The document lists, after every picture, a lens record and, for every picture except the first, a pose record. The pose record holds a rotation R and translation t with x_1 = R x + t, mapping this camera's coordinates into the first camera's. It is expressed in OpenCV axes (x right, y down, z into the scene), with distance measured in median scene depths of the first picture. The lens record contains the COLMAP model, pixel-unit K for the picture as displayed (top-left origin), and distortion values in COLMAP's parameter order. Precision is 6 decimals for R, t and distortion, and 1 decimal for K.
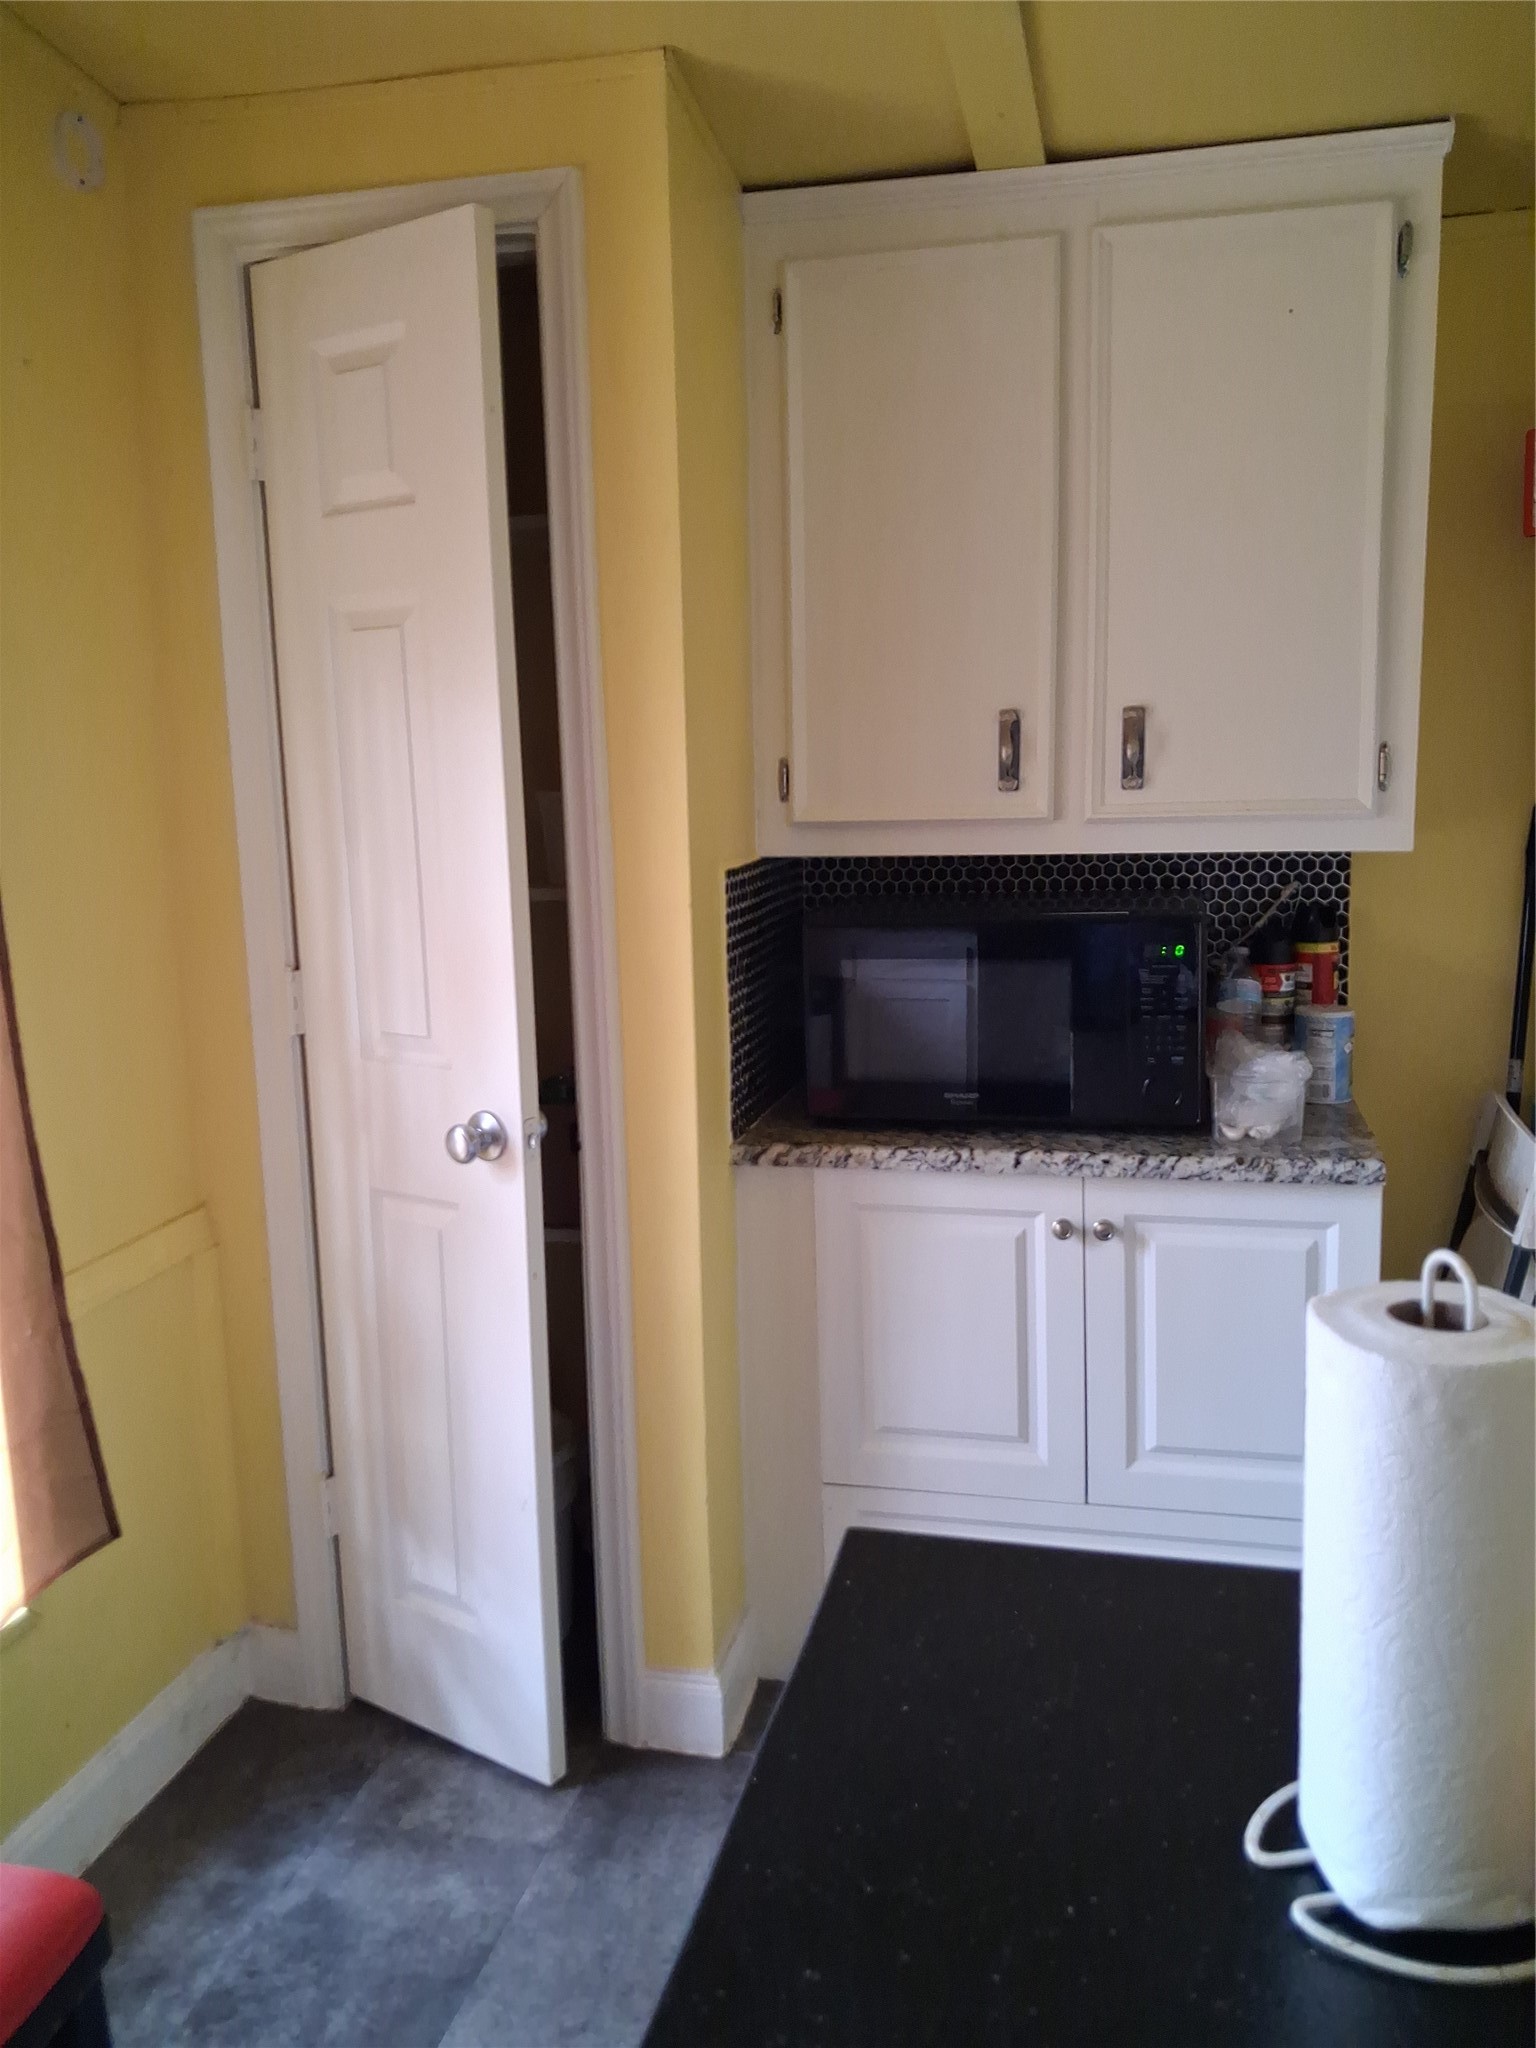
lens RADIAL K [[1594.3, 0, 723.1], [0, 1594.3, 993.0], [0, 0, 1]] dist [0.073552, -0.101666]
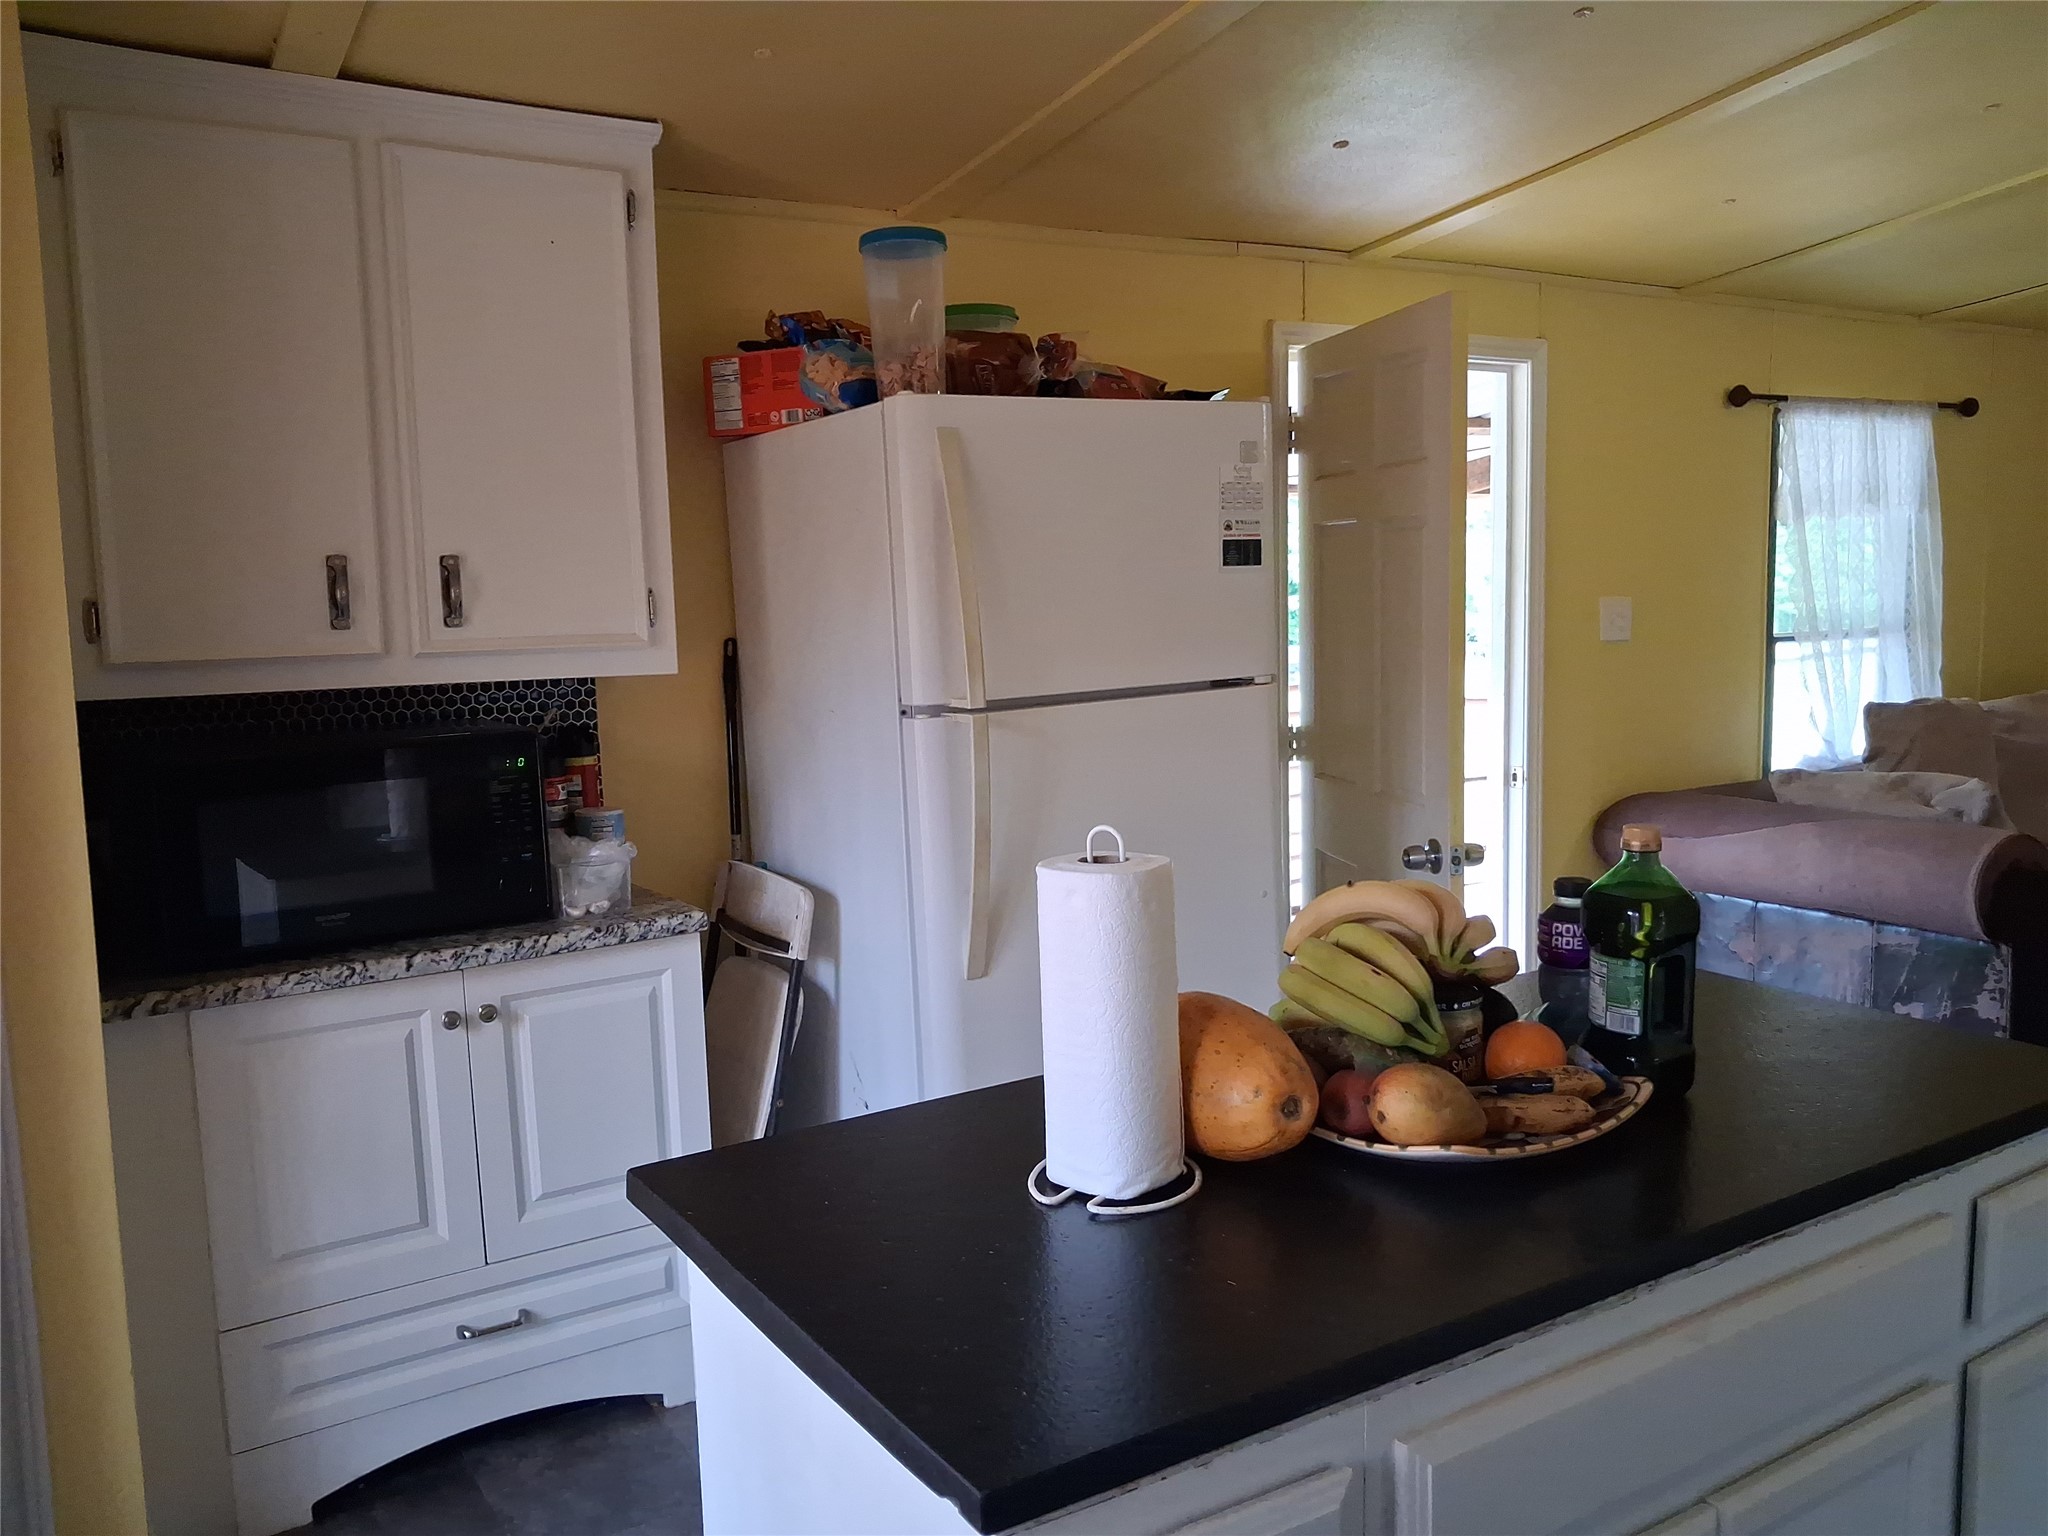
lens RADIAL K [[1624.3, 0, 1009.2], [0, 1624.3, 772.0], [0, 0, 1]] dist [-0.001917, 0.000839]
pose [[0.681258, -0.072002, 0.728494, -0.330522], [0.119731, 0.992710, -0.013851, 0.038835], [-0.722186, 0.096660, 0.684912, -0.065672]]
